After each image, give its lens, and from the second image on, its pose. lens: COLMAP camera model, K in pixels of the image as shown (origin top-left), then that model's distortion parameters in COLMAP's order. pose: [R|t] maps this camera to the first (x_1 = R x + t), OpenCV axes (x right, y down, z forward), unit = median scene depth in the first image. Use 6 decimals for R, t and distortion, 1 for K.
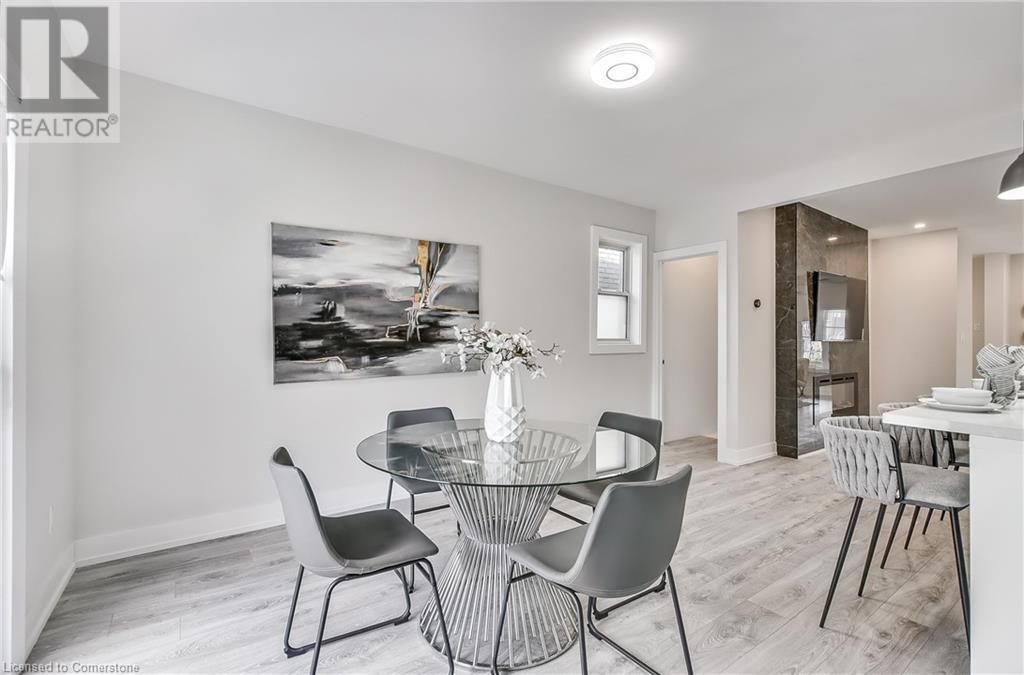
lens RADIAL K [[460.6, 0, 512.0], [0, 460.6, 337.5], [0, 0, 1]] dist [-0.000281, -0.000276]
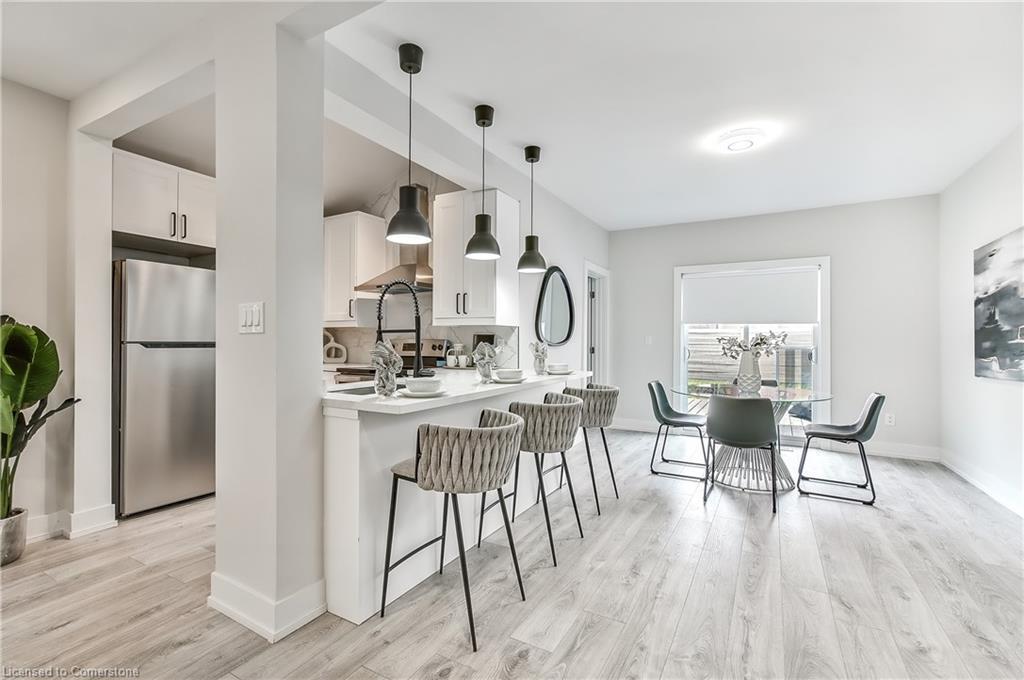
lens RADIAL K [[461.4, 0, 510.0], [0, 461.4, 339.5], [0, 0, 1]] dist [-0.003095, 0.000152]
pose [[-0.905806, -0.007131, -0.423632, 1.002752], [-0.002927, 0.999940, -0.010573, 0.014101], [0.423682, -0.008337, -0.905773, 1.353769]]
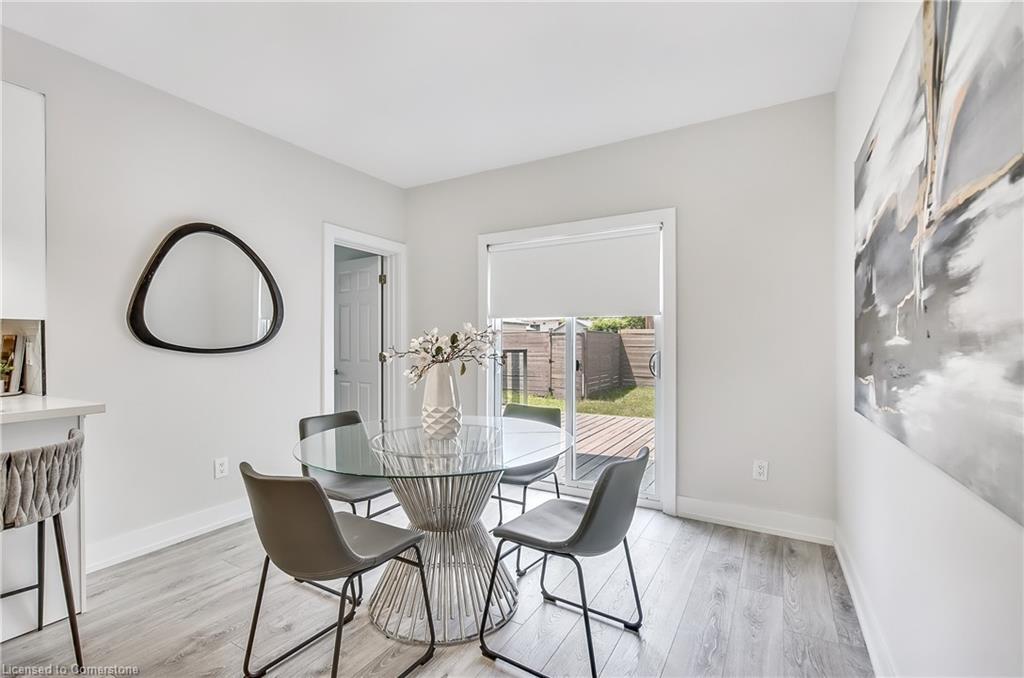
lens RADIAL K [[462.9, 0, 511.3], [0, 462.9, 346.7], [0, 0, 1]] dist [-0.002474, 0.000243]
pose [[-0.909908, 0.001638, -0.414806, 0.161403], [0.002517, 0.999996, -0.001572, 0.009430], [0.414802, -0.002474, -0.909908, 1.169296]]
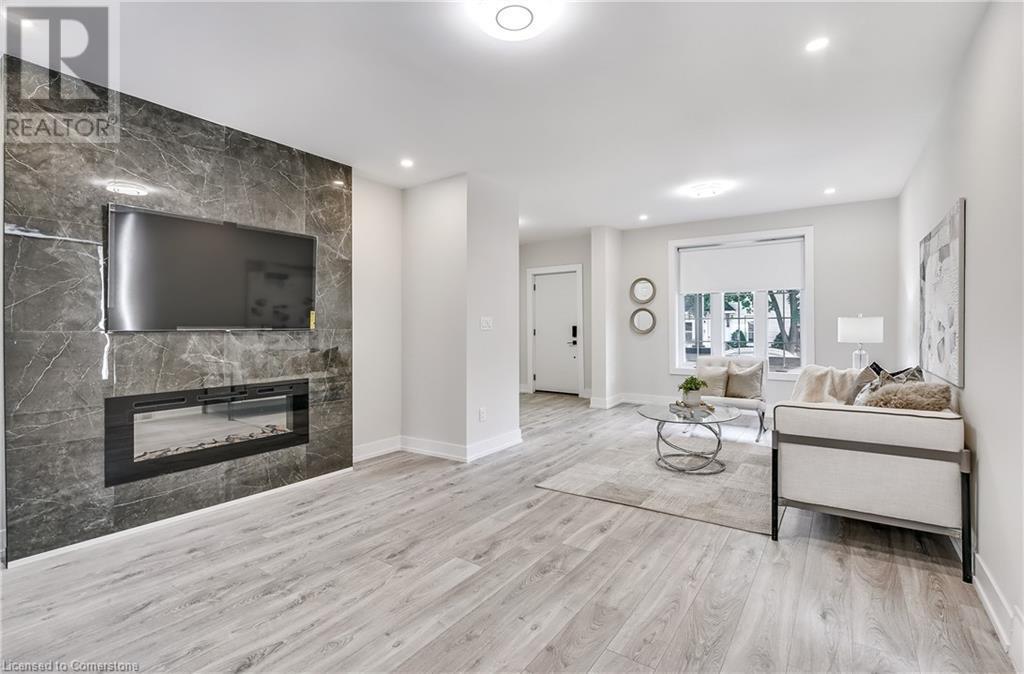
lens RADIAL K [[476.9, 0, 512.0], [0, 476.9, 321.5], [0, 0, 1]] dist [-0.000456, 0.000057]
pose [[0.943879, -0.002742, 0.330281, 1.309412], [0.002624, 0.999996, 0.000804, -0.007521], [-0.330282, 0.000108, 0.943882, 0.436607]]
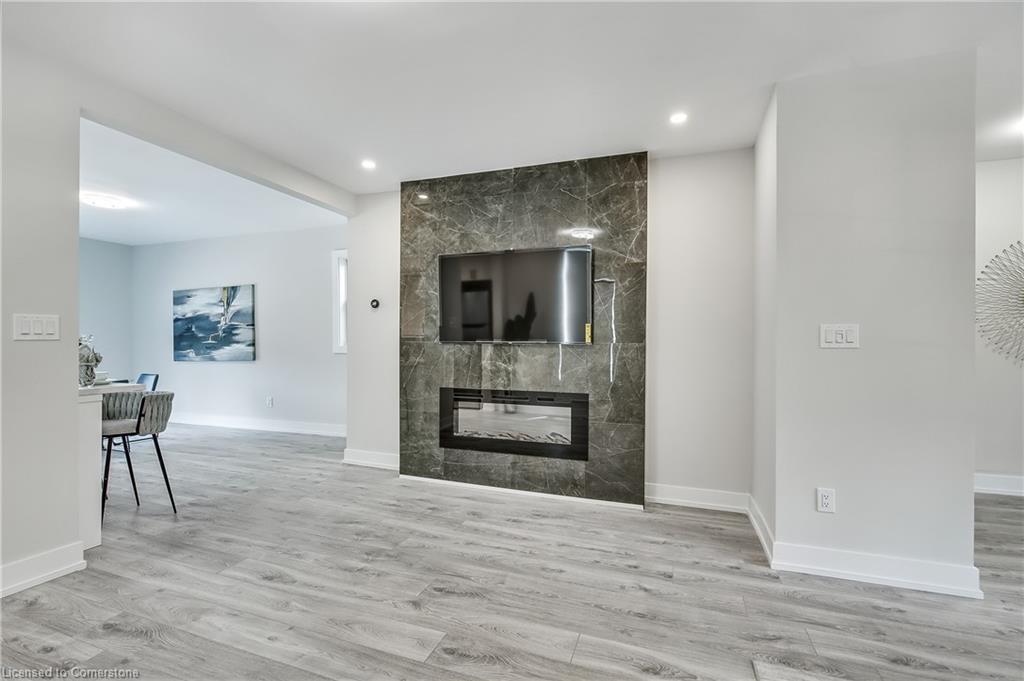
lens RADIAL K [[461.4, 0, 510.0], [0, 461.4, 340.0], [0, 0, 1]] dist [-0.003095, 0.000152]
pose [[0.566873, -0.002431, -0.823801, 1.972135], [0.004552, 0.999990, 0.000182, 0.003019], [0.823792, -0.003853, 0.566879, 0.908918]]
